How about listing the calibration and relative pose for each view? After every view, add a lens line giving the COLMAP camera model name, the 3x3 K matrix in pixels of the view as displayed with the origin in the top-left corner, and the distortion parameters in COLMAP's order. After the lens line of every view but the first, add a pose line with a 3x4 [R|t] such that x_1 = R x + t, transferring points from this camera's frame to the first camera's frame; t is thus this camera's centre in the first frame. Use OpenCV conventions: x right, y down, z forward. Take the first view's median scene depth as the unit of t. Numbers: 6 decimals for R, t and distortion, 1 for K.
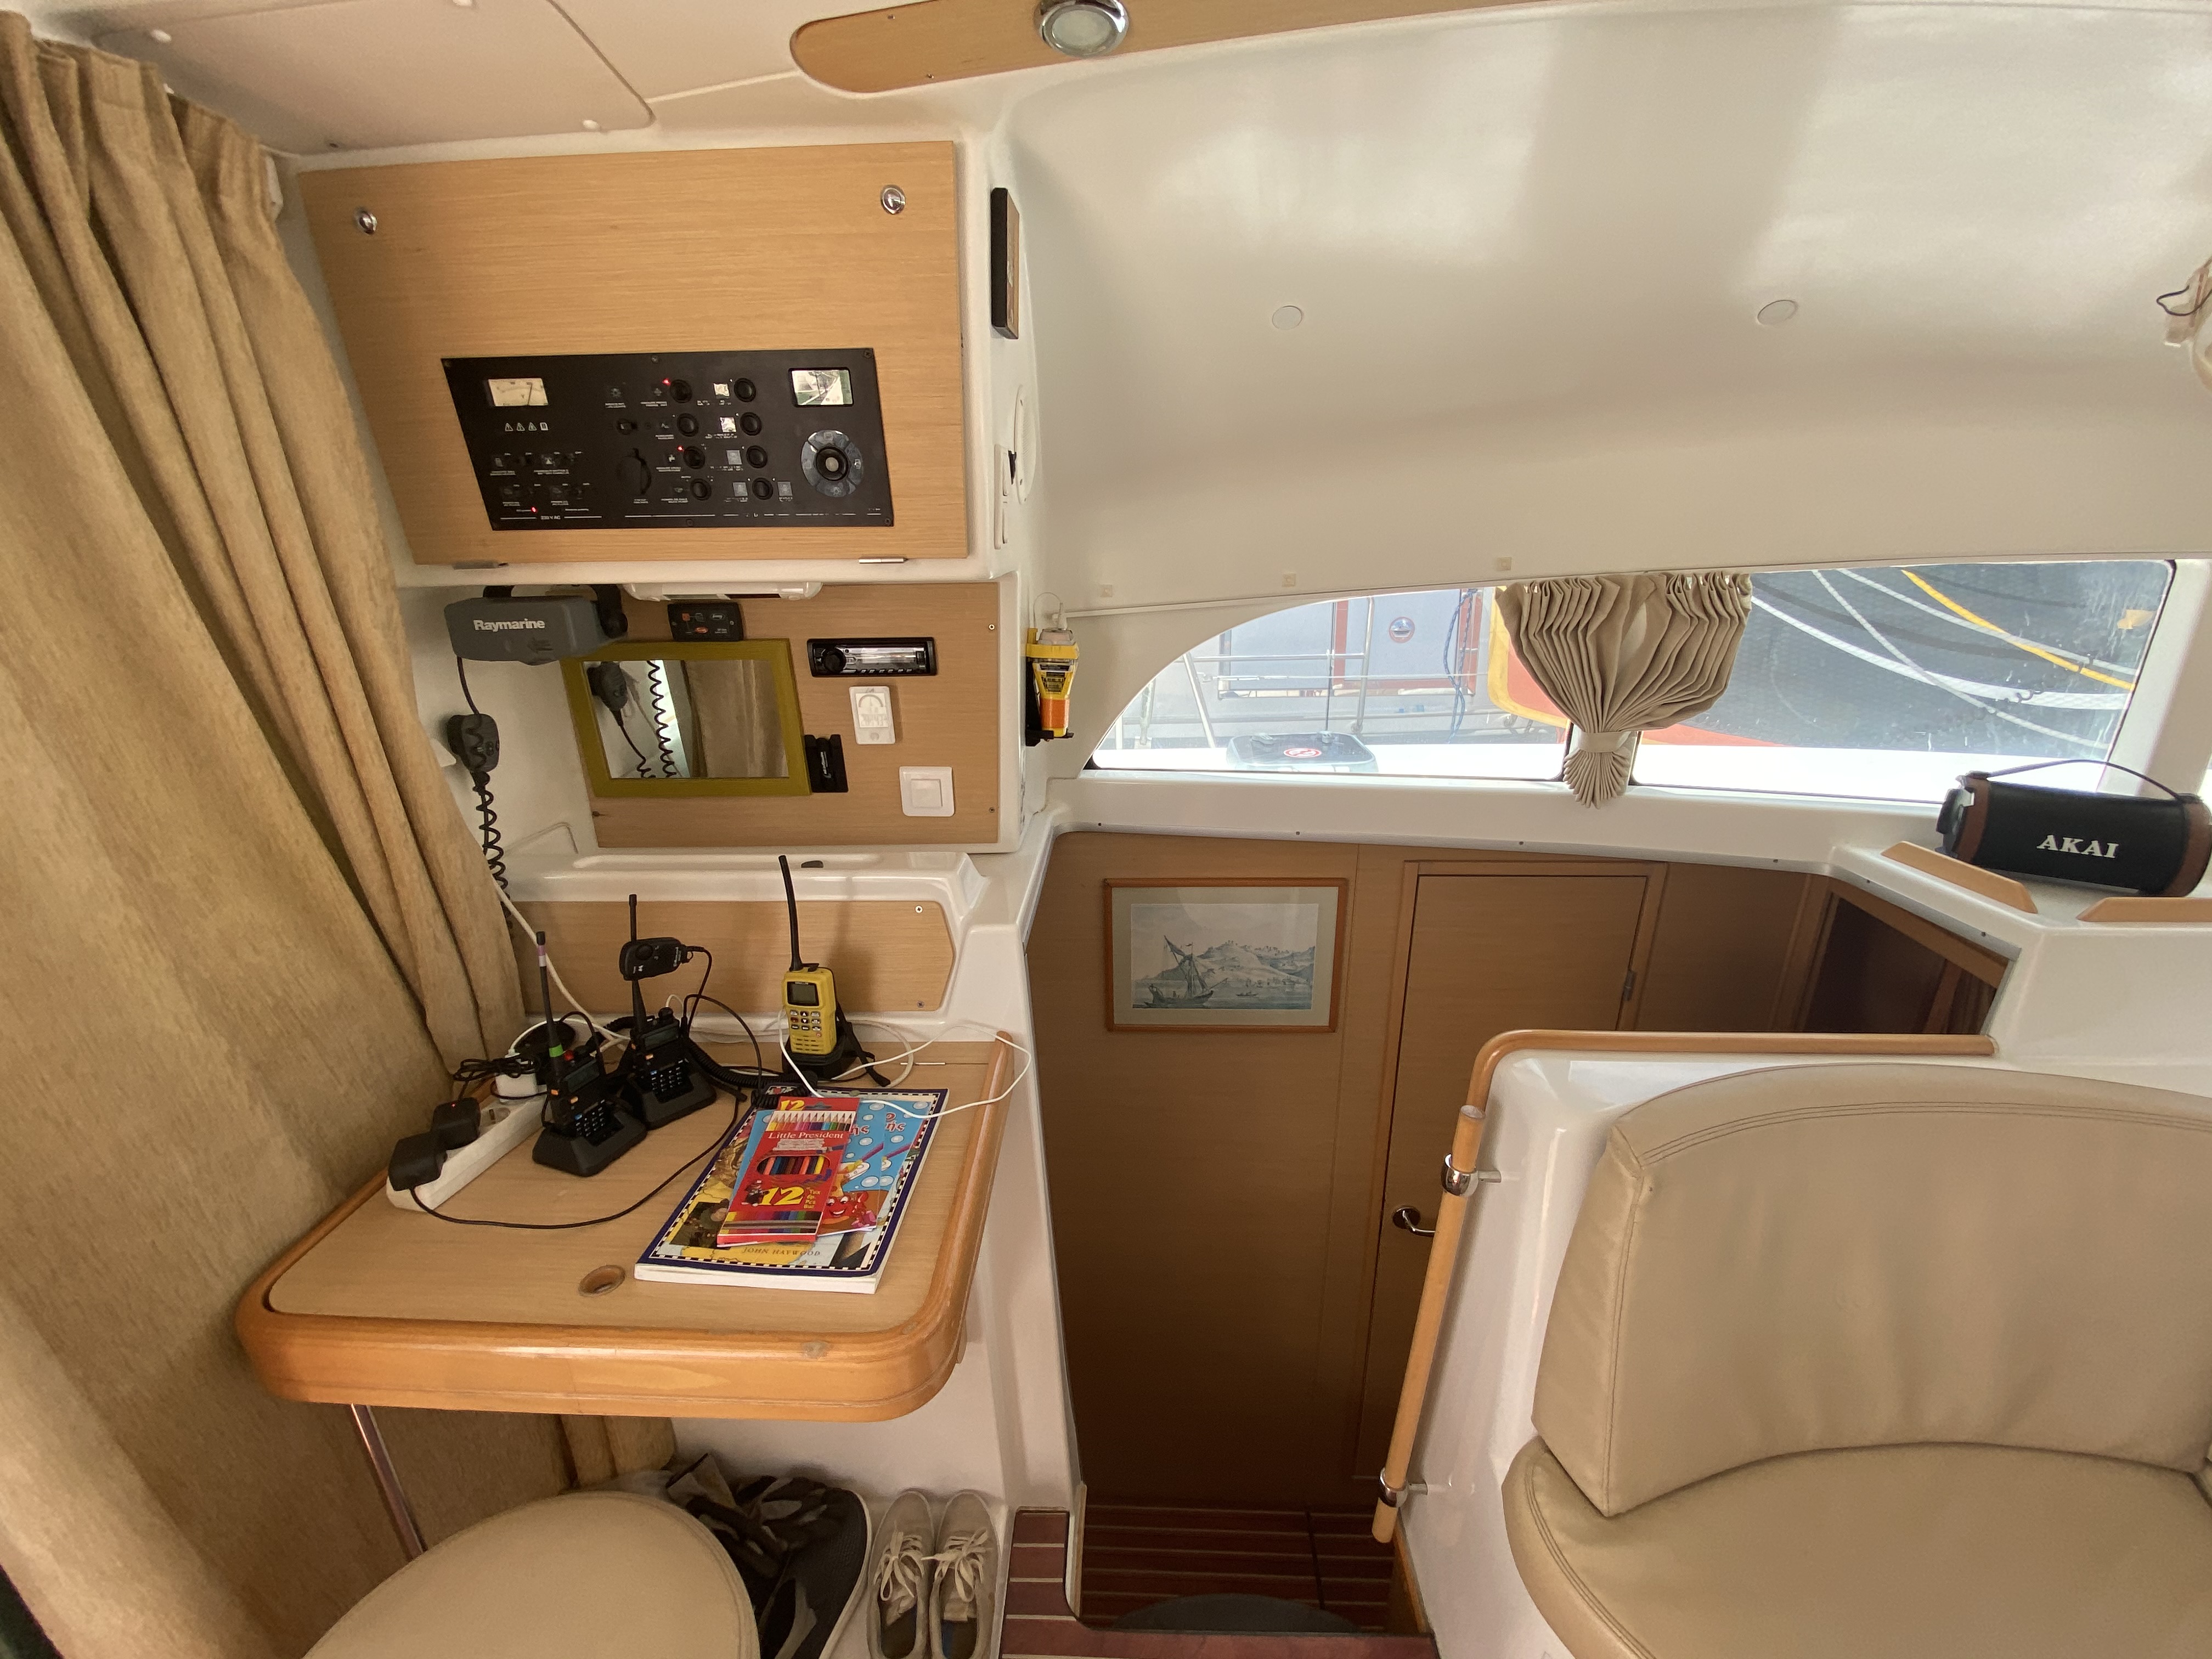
lens RADIAL K [[888.8, 0, 1089.3], [0, 888.8, 832.3], [0, 0, 1]] dist [0.015409, -0.017222]
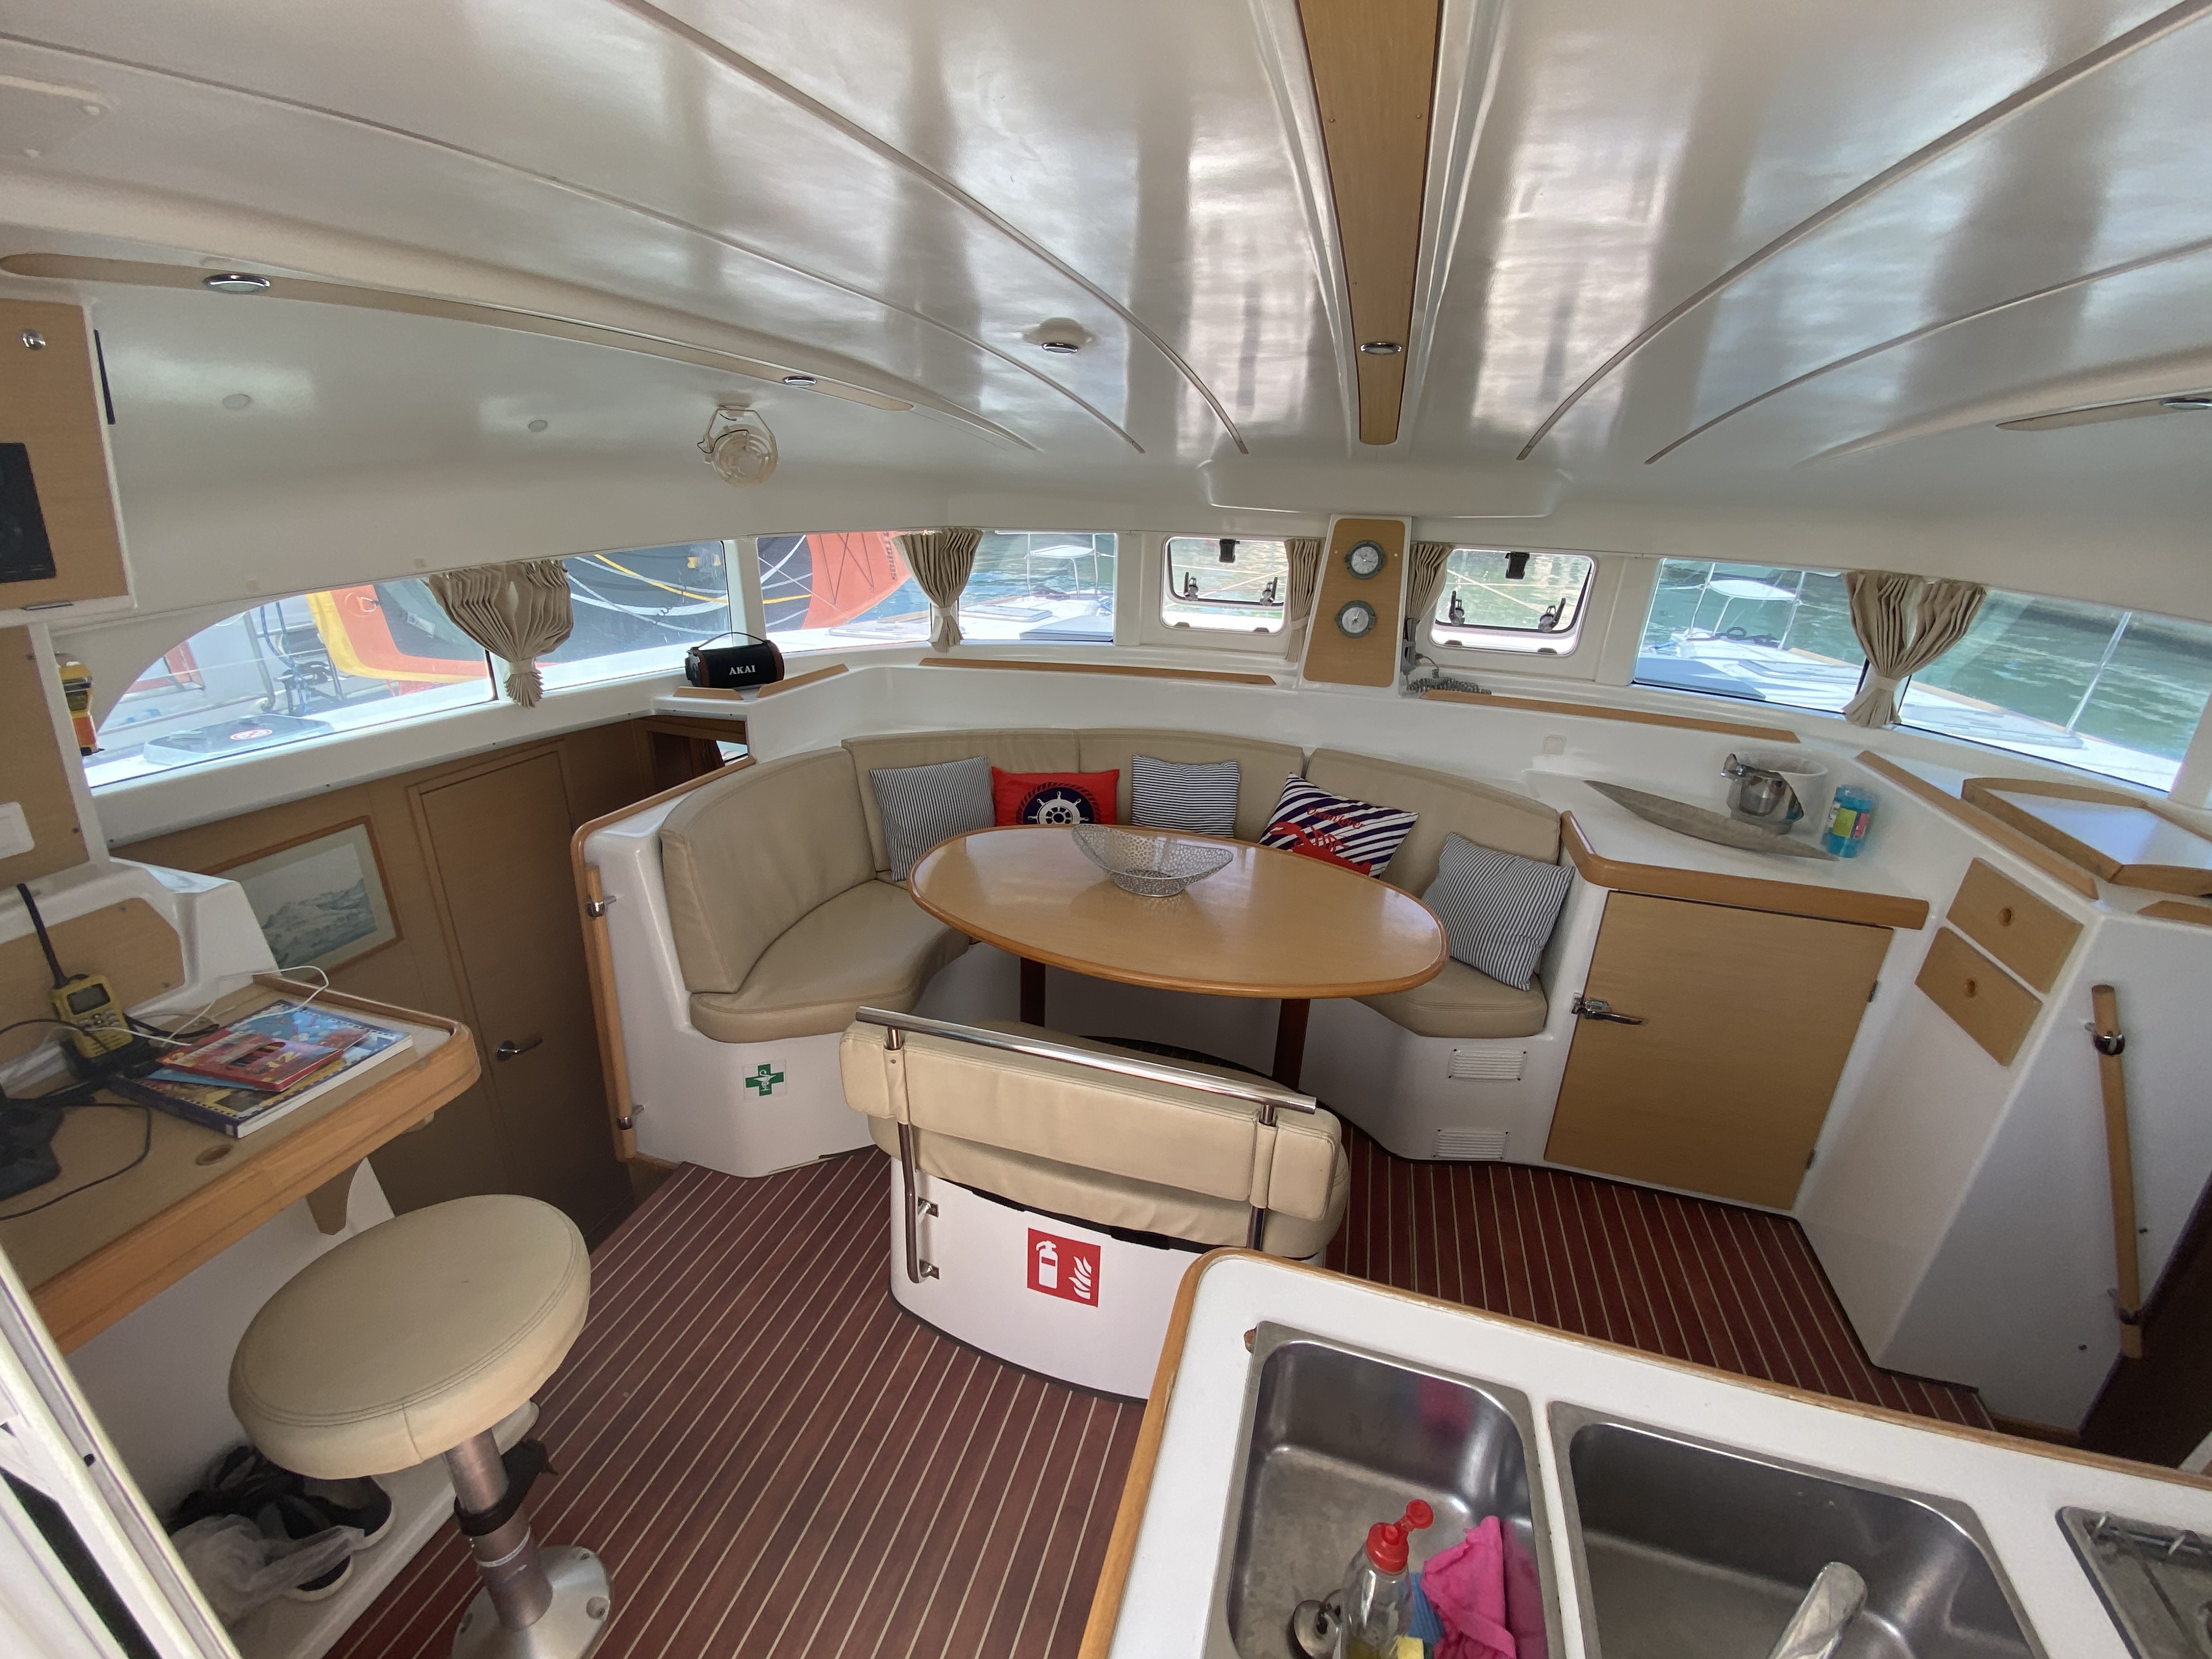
lens RADIAL K [[899.8, 0, 1091.2], [0, 899.8, 826.5], [0, 0, 1]] dist [0.032238, -0.028037]
pose [[0.261970, -0.329453, 0.907101, -0.783416], [0.294567, 0.922370, 0.249928, 0.061480], [-0.919022, 0.201728, 0.338679, -0.472415]]
